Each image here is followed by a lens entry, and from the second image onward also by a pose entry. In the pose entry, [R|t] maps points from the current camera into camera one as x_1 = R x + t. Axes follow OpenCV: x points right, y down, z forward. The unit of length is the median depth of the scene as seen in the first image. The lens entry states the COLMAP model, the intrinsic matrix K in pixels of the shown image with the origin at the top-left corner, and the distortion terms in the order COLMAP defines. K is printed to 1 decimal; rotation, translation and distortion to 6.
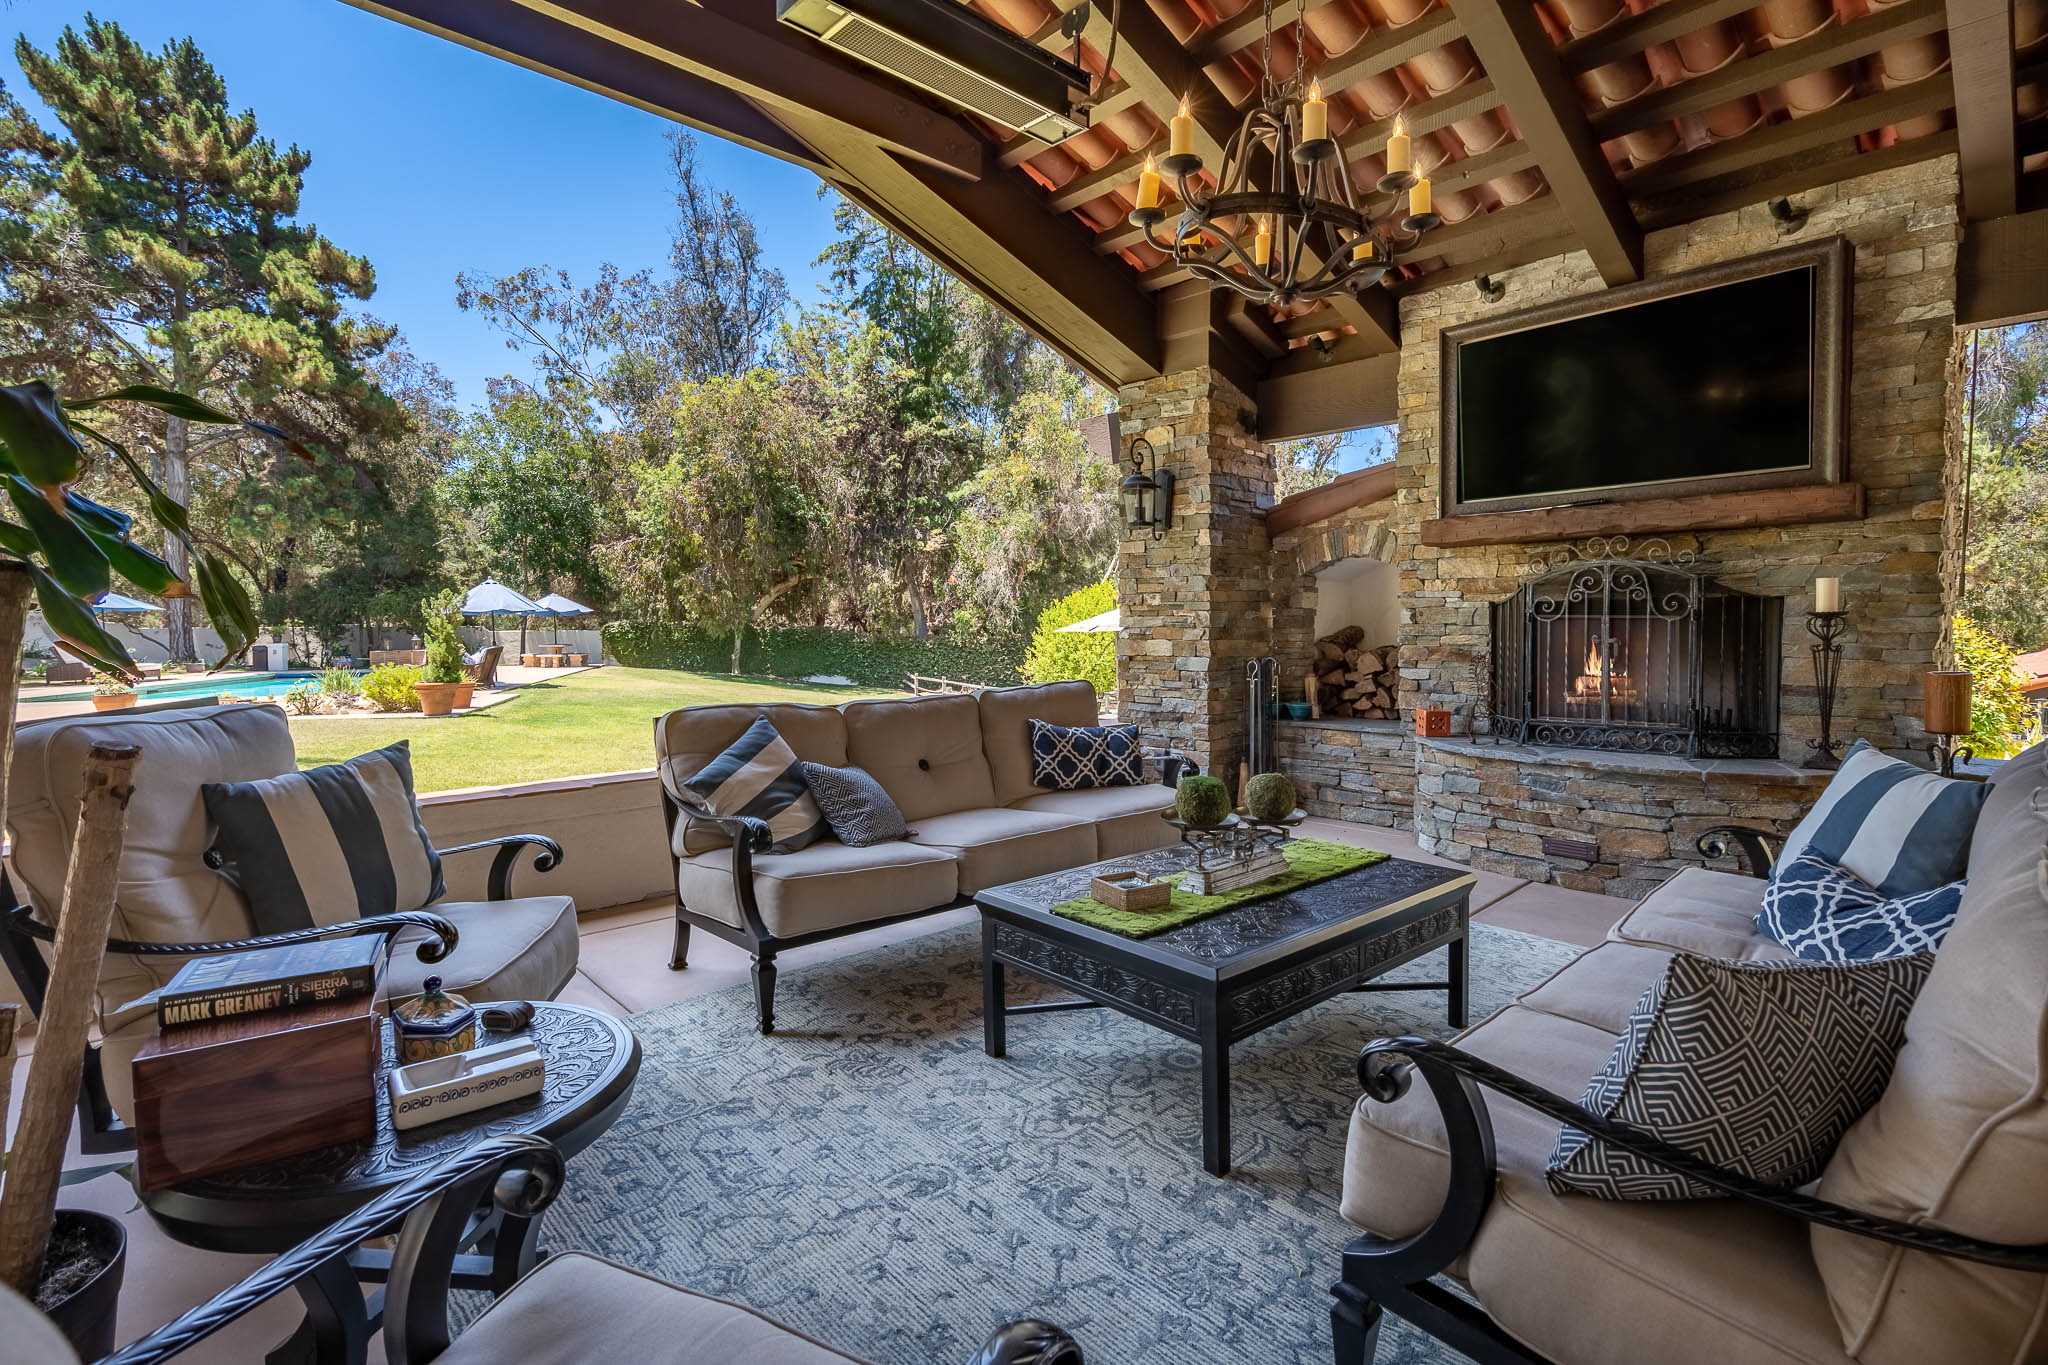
lens RADIAL K [[950.5, 0, 1024.5], [0, 950.5, 669.8], [0, 0, 1]] dist [-0.000805, 0.000163]
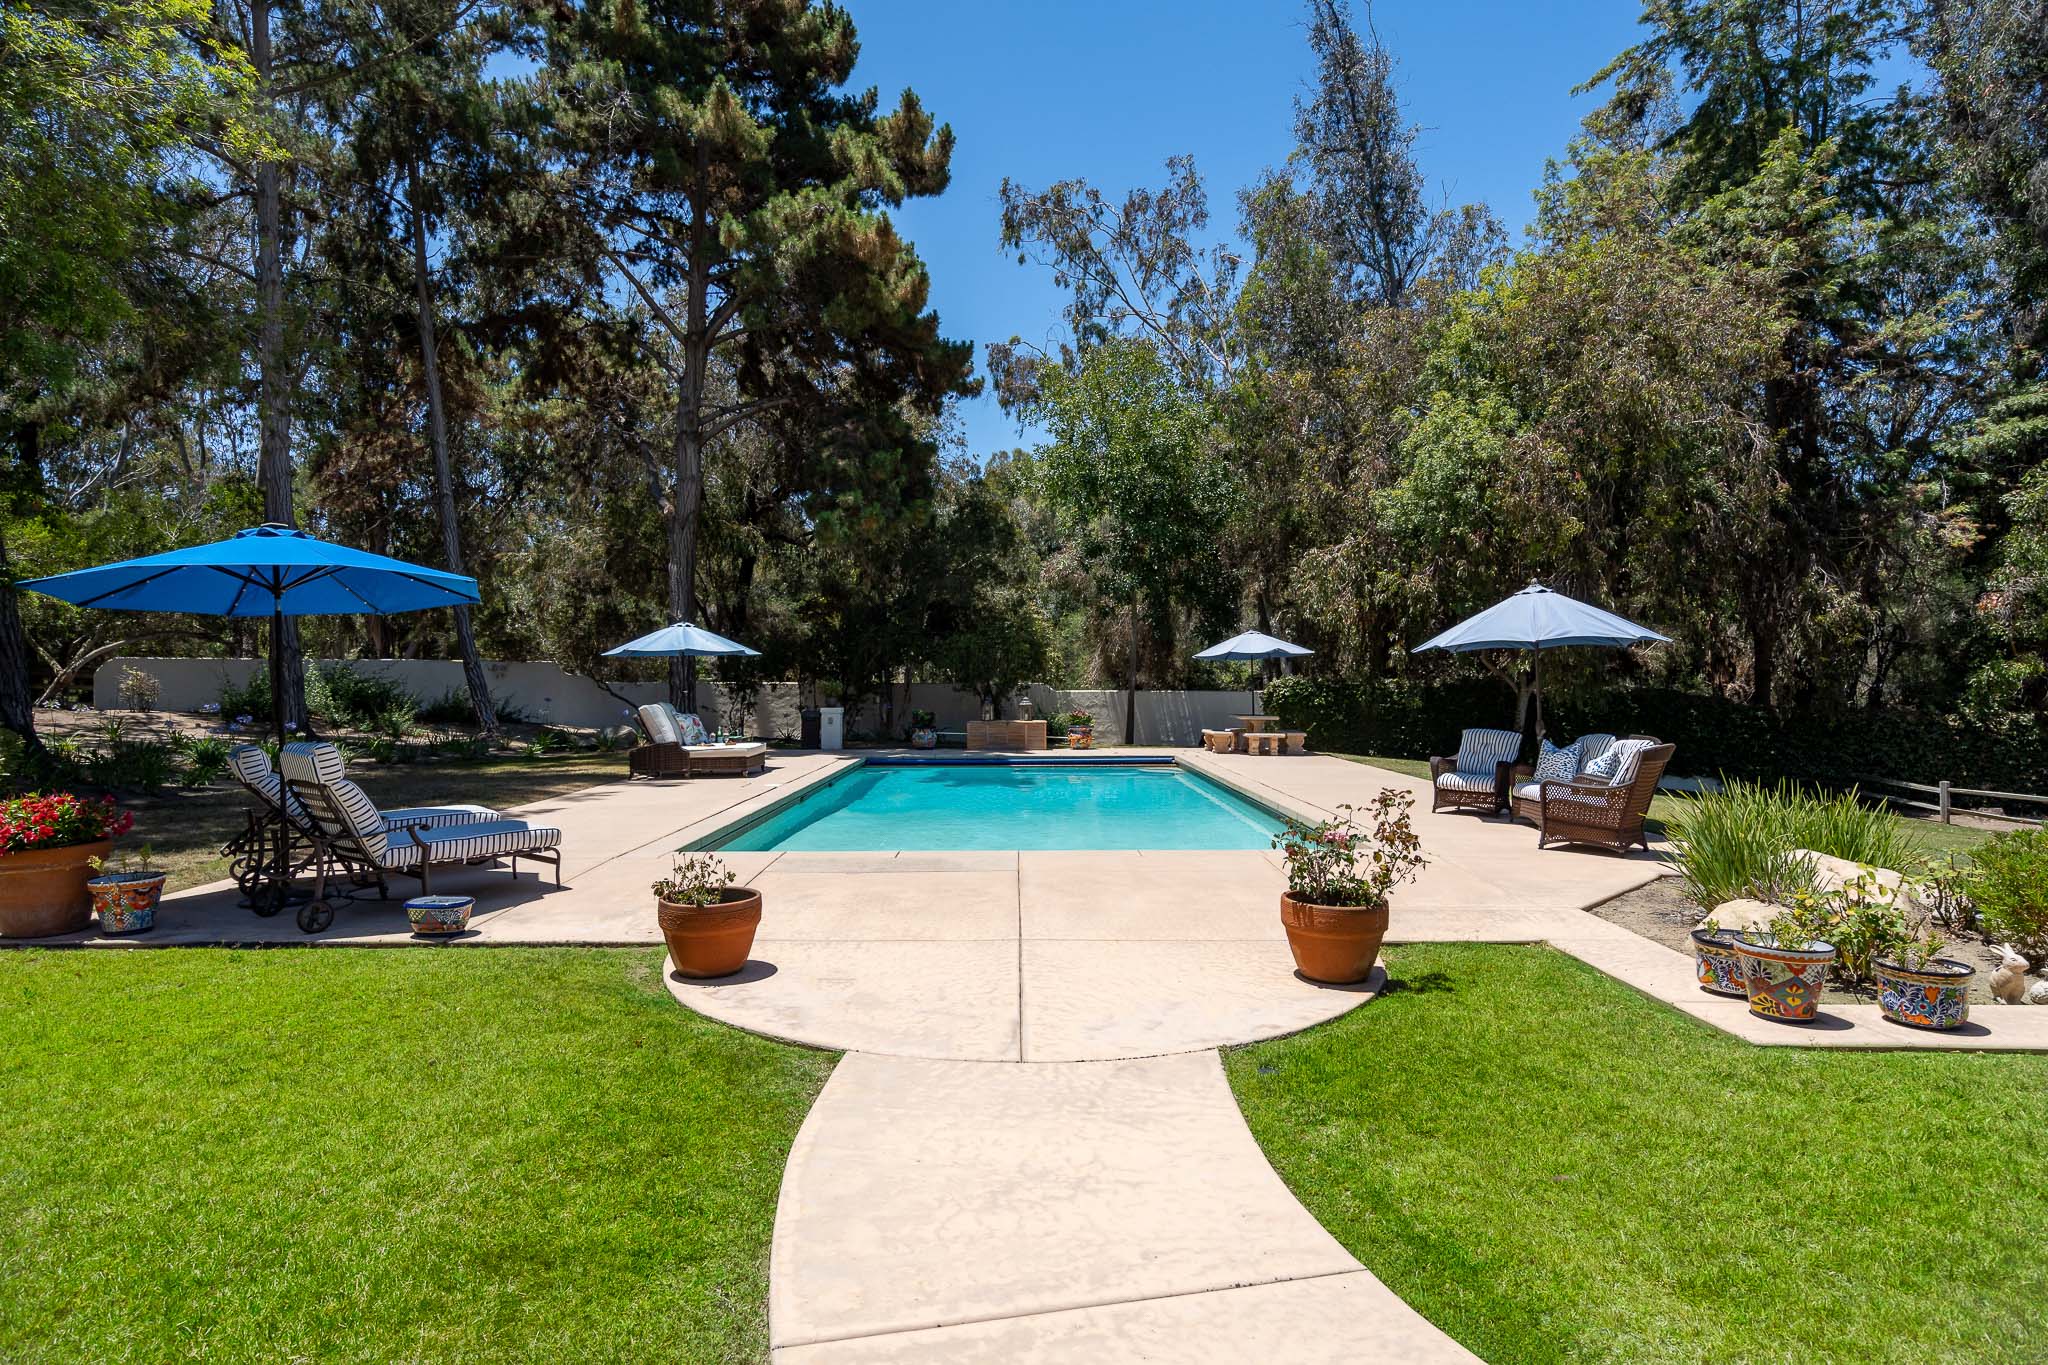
lens RADIAL K [[1126.2, 0, 1023.5], [0, 1126.2, 689.9], [0, 0, 1]] dist [0.000879, 0.000031]
pose [[0.966168, 0.007366, -0.257806, -0.445427], [-0.018880, 0.998930, -0.042214, -0.010782], [0.257220, 0.045653, 0.965274, 0.278569]]
